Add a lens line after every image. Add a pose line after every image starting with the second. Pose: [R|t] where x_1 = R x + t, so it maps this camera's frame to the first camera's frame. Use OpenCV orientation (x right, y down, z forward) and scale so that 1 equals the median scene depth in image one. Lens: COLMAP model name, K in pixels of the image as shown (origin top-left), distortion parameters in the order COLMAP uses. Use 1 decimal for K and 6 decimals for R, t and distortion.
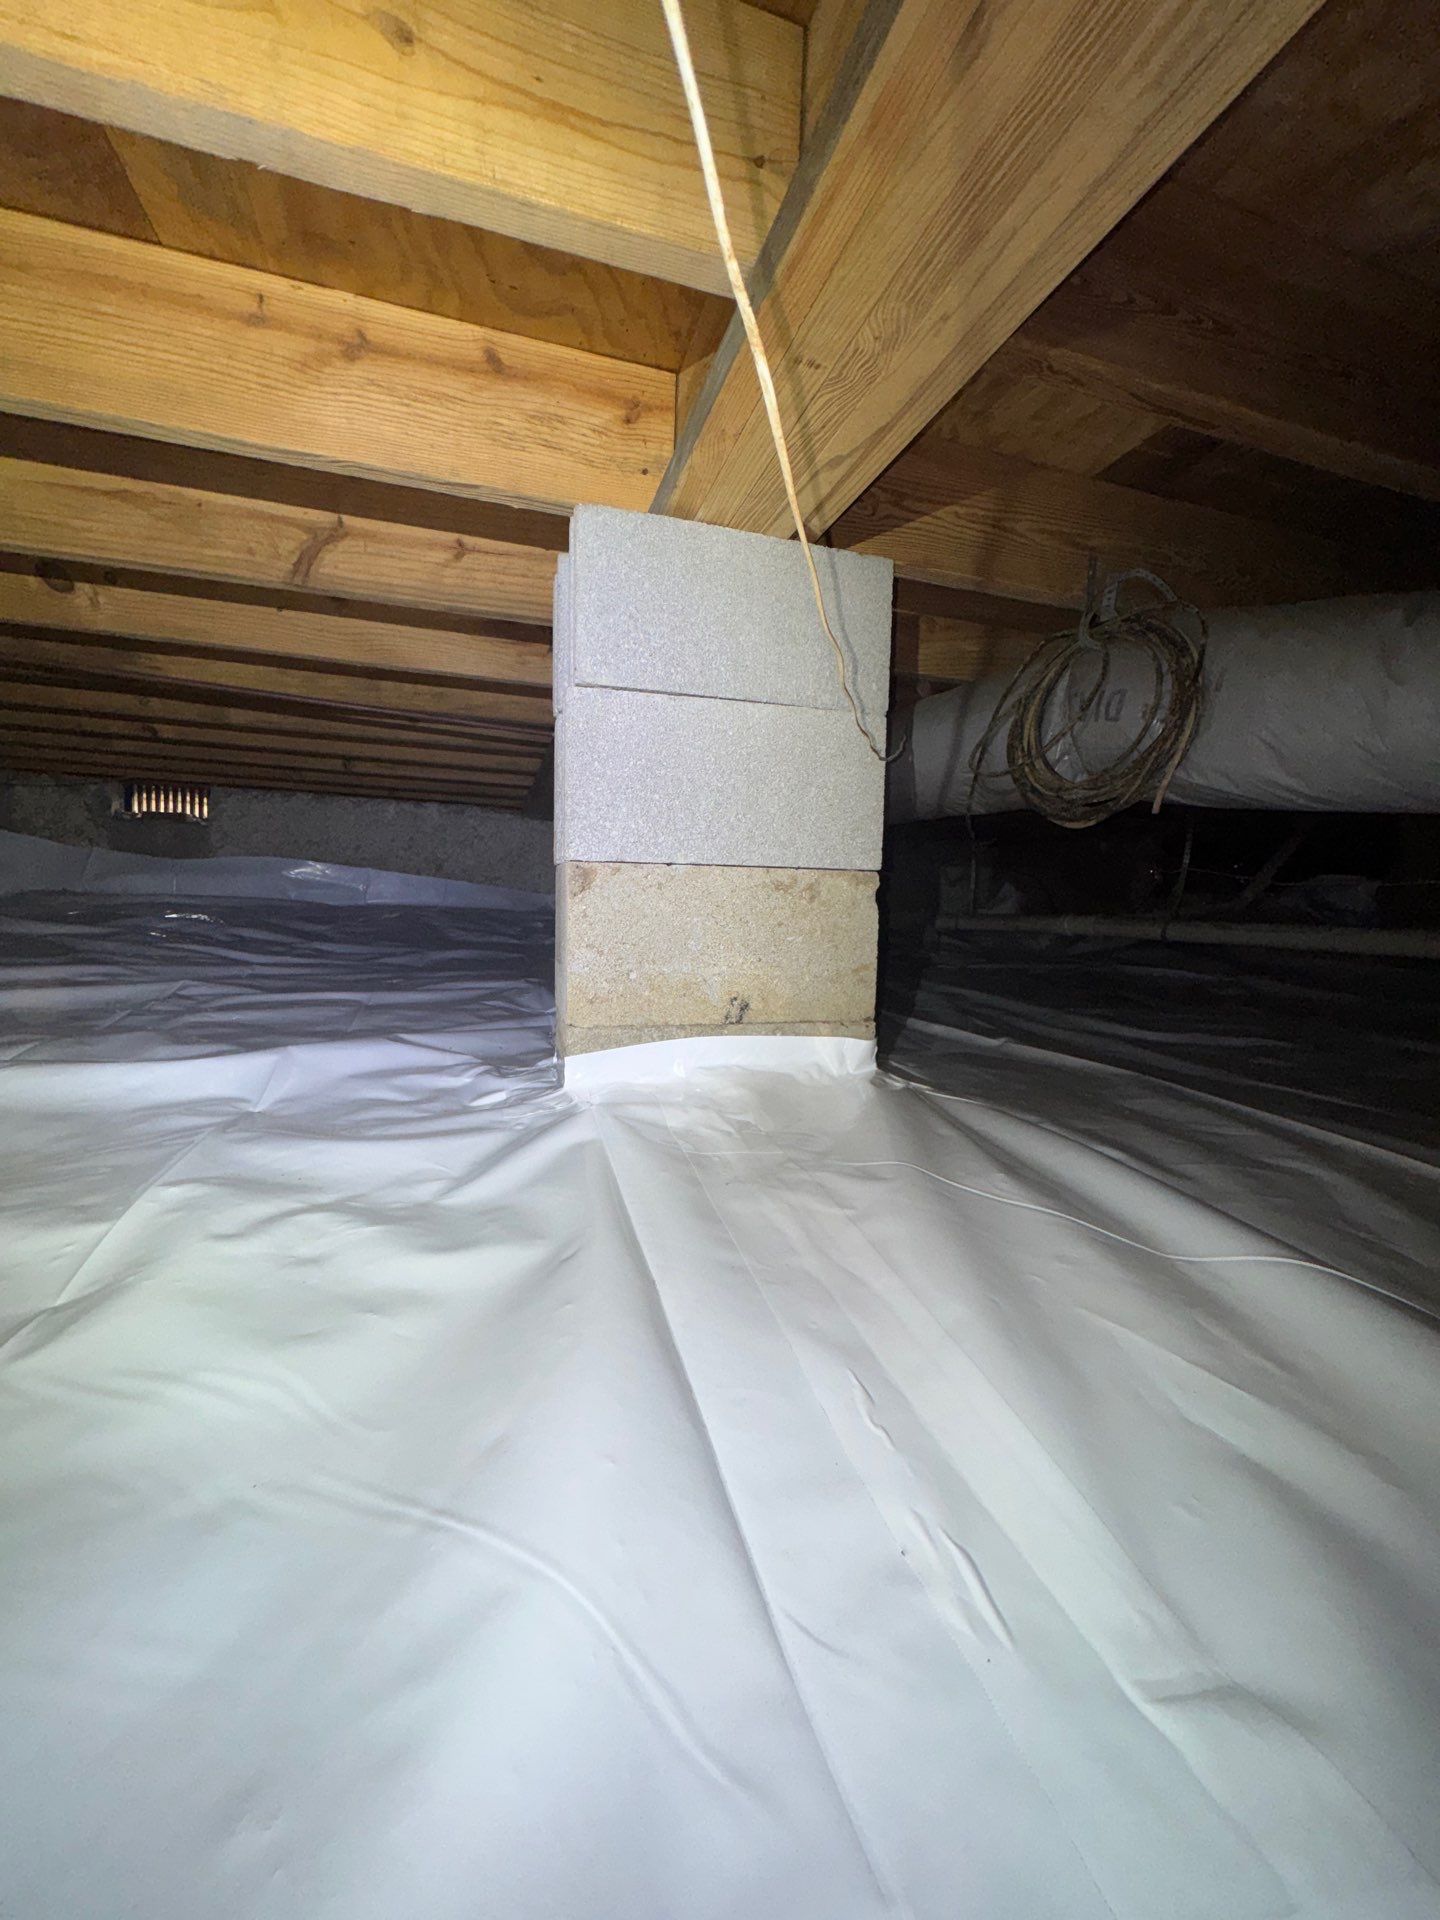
lens RADIAL K [[773.2, 0, 725.9], [0, 773.2, 965.2], [0, 0, 1]] dist [0.002556, 0.000064]
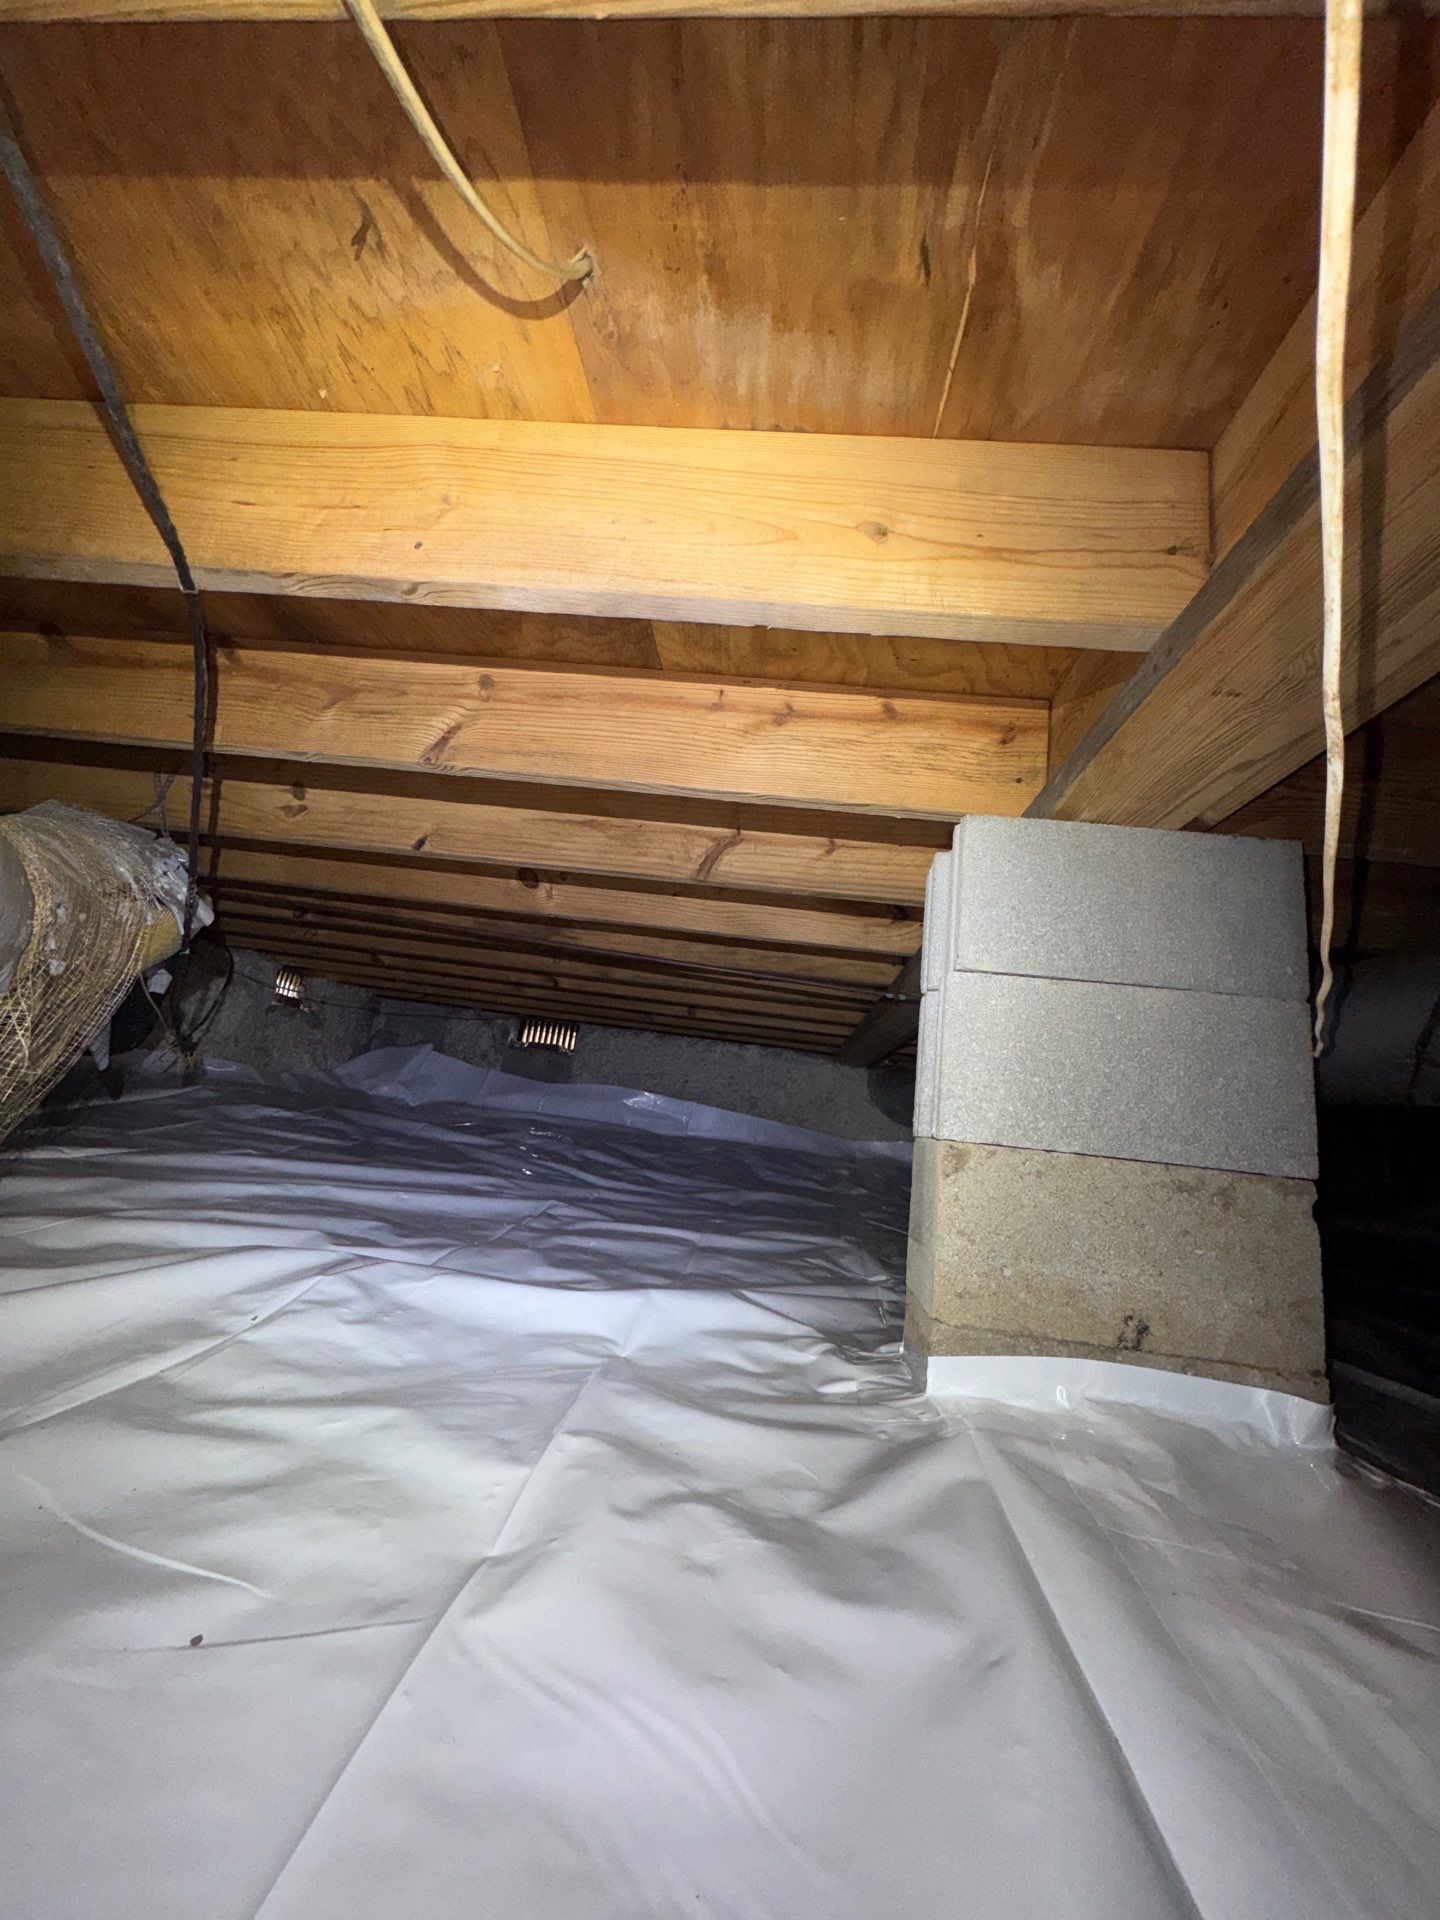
lens RADIAL K [[773.2, 0, 721.4], [0, 773.2, 962.7], [0, 0, 1]] dist [0.002556, 0.000064]
pose [[0.929896, 0.006245, -0.367770, -0.096332], [-0.118272, 0.951834, -0.282883, -0.034843], [0.348289, 0.306549, 0.885846, -0.037918]]
